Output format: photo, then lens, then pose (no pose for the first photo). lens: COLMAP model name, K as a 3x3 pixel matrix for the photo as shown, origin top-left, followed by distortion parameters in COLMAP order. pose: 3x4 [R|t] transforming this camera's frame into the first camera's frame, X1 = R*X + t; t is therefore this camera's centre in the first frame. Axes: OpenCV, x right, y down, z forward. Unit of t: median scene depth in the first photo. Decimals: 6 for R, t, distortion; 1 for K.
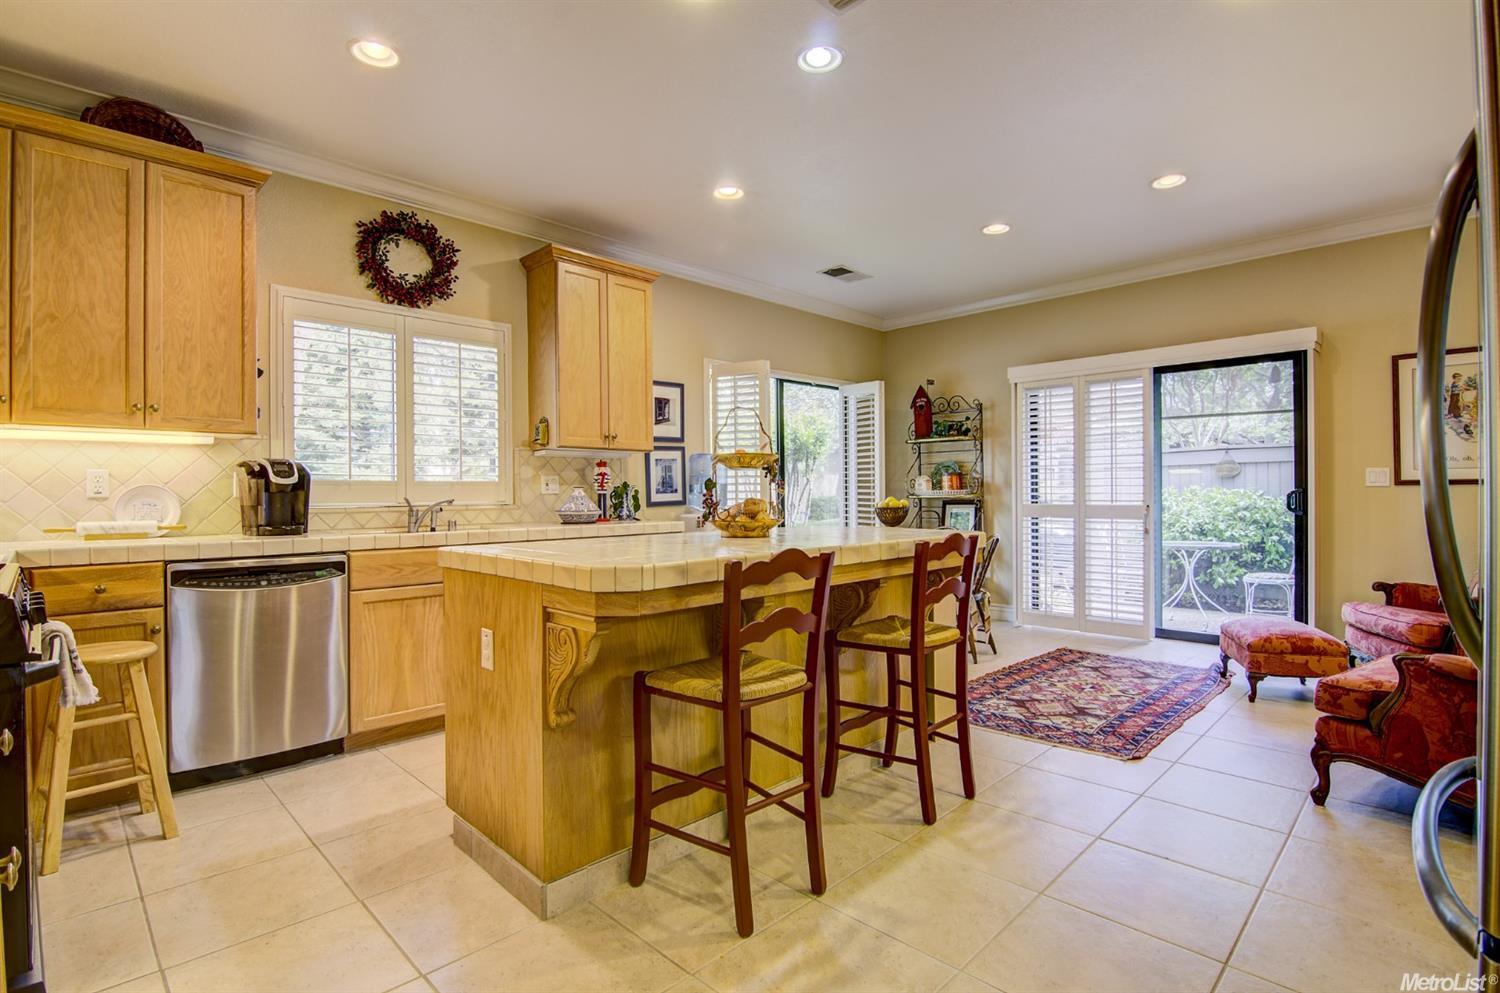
lens RADIAL K [[718.0, 0, 742.7], [0, 718.0, 496.3], [0, 0, 1]] dist [-0.003191, -0.012354]
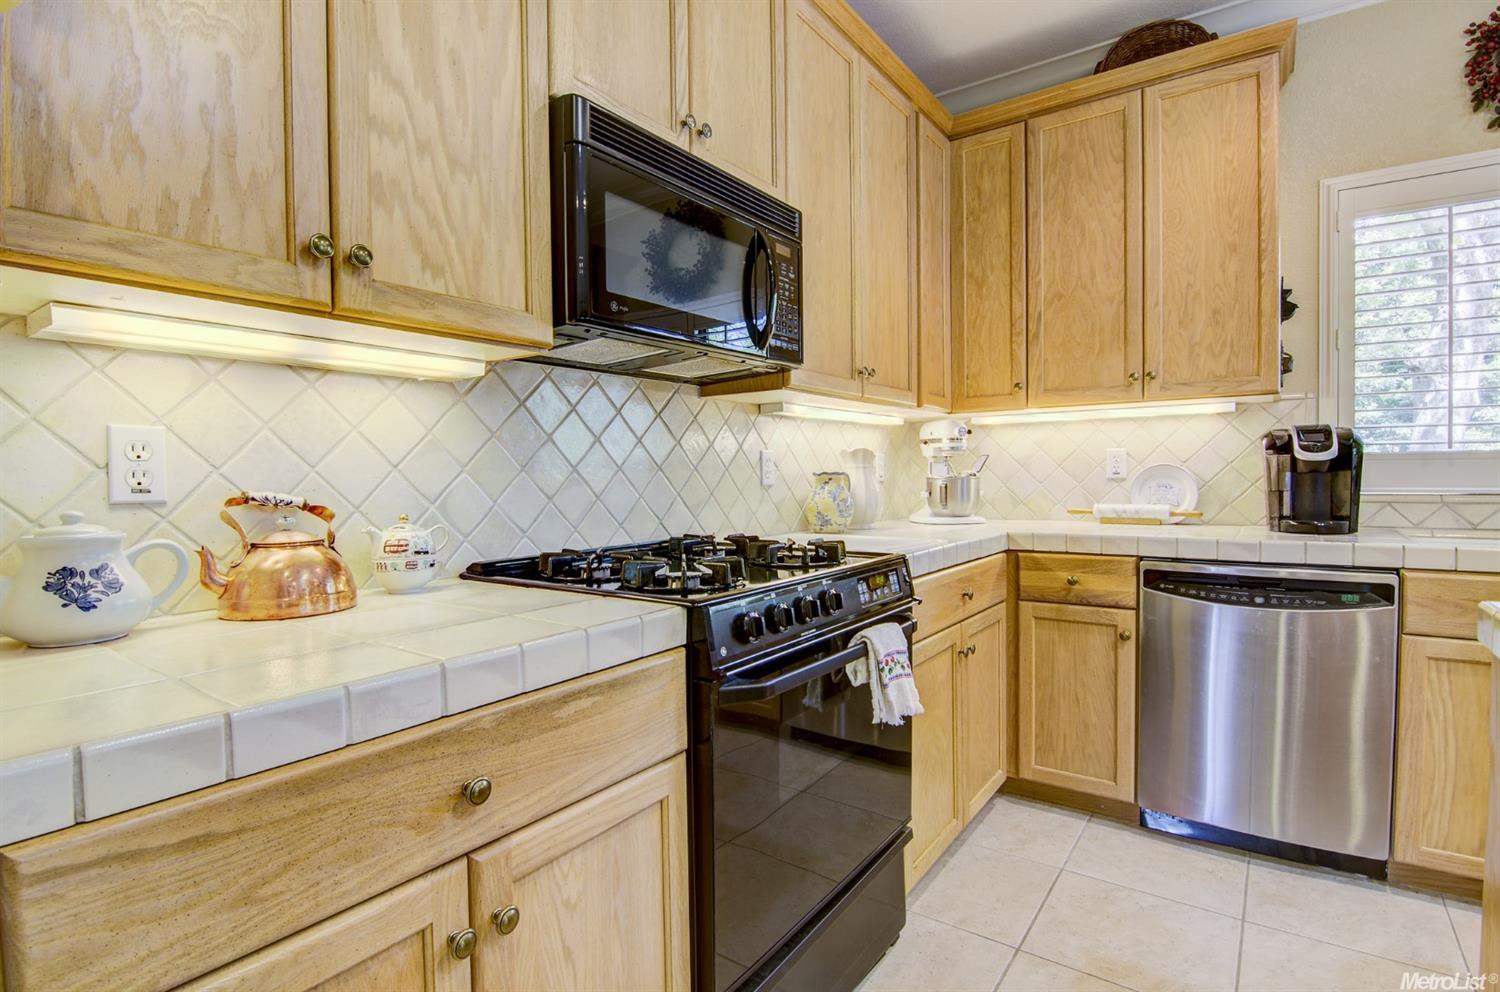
lens RADIAL K [[732.3, 0, 743.7], [0, 732.3, 494.7], [0, 0, 1]] dist [-0.001872, -0.014061]
pose [[0.160108, 0.033058, -0.986546, -0.031448], [0.009753, 0.999337, 0.035069, -0.015626], [0.987051, -0.015237, 0.159679, 0.365765]]
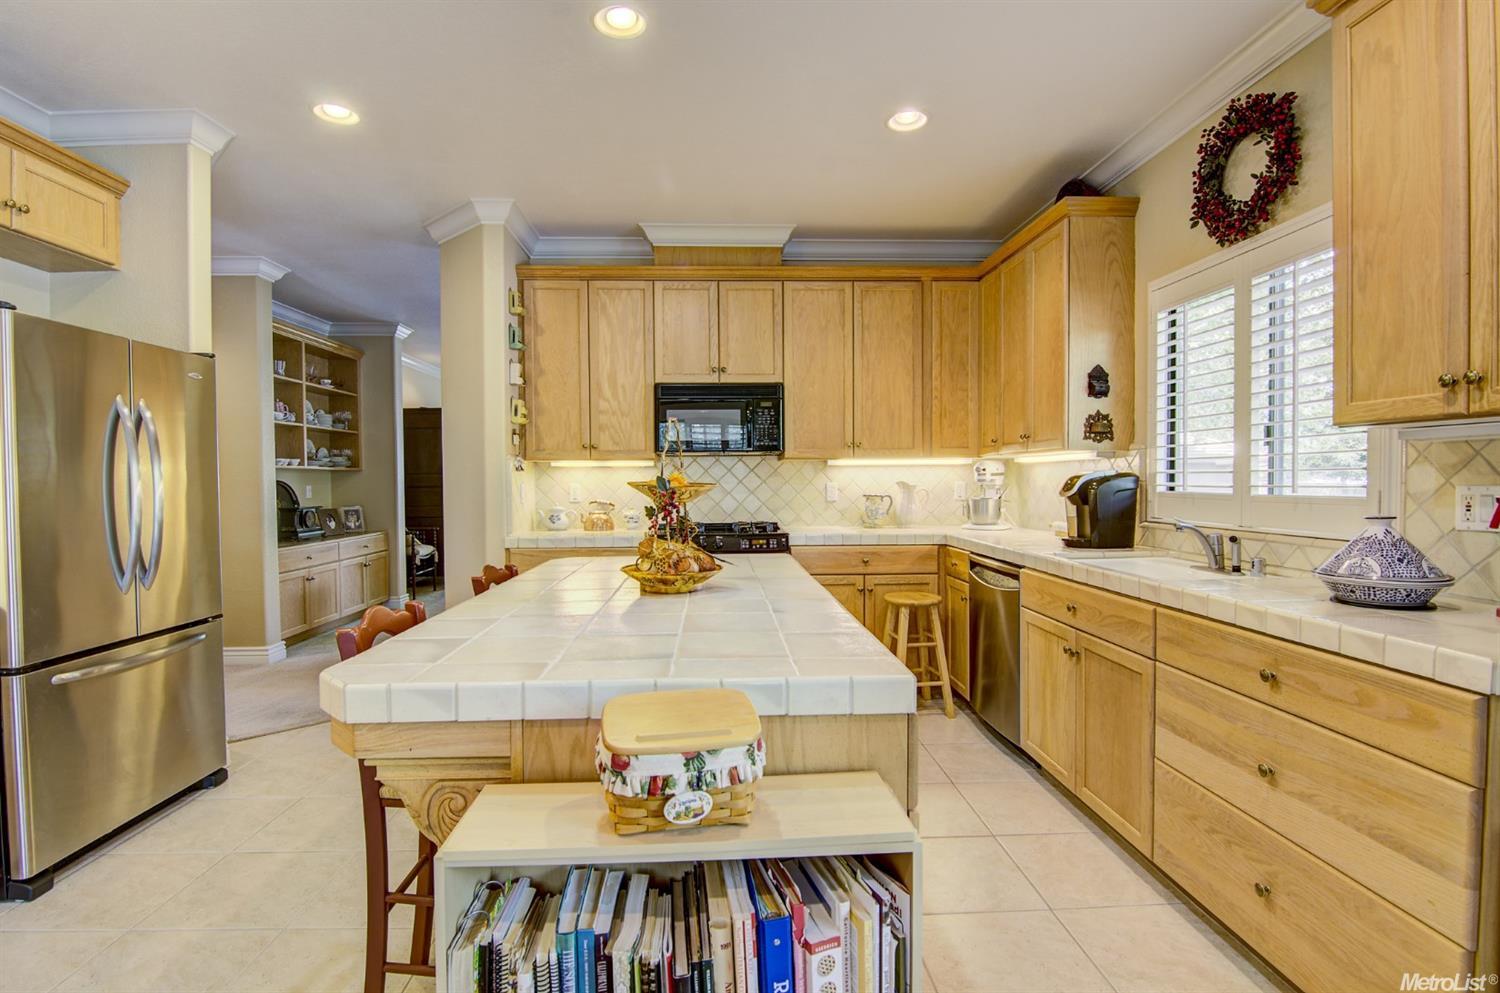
lens RADIAL K [[718.0, 0, 742.7], [0, 718.0, 496.3], [0, 0, 1]] dist [-0.003191, -0.012354]
pose [[-0.673658, 0.031066, -0.738390, 0.480302], [0.010693, 0.999421, 0.032292, -0.061958], [0.738966, 0.013858, -0.673601, 1.473463]]
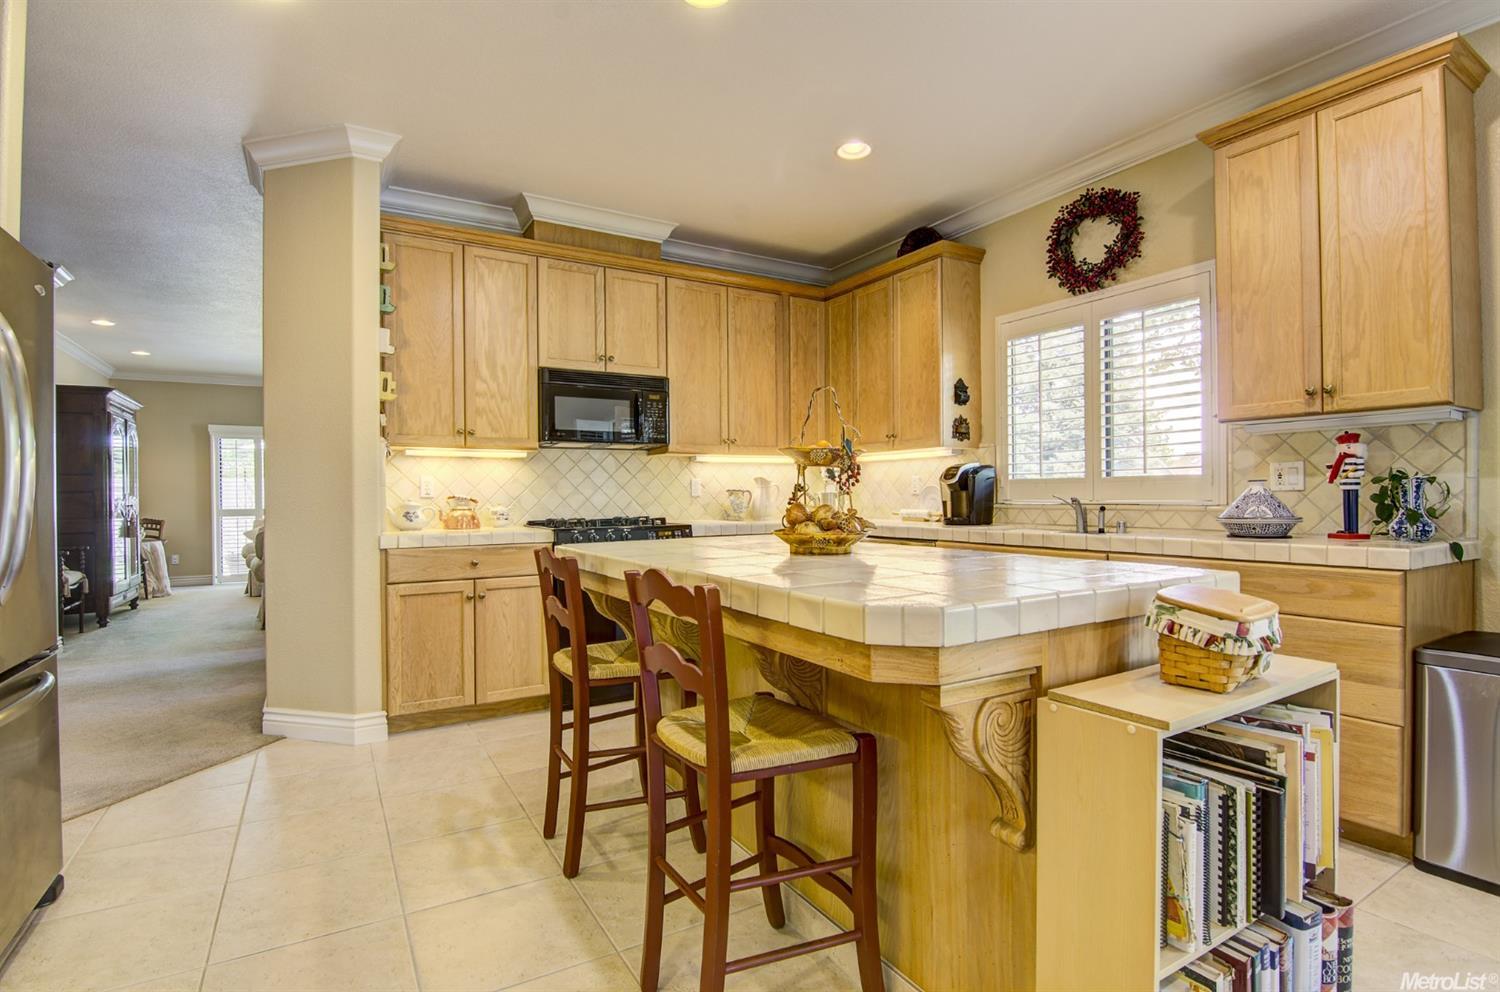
lens RADIAL K [[718.0, 0, 742.7], [0, 718.0, 495.8], [0, 0, 1]] dist [-0.003191, -0.012354]
pose [[-0.246233, 0.011560, -0.969142, 0.736685], [0.008146, 0.999918, 0.009858, -0.013297], [0.969177, -0.005467, -0.246307, 1.045022]]
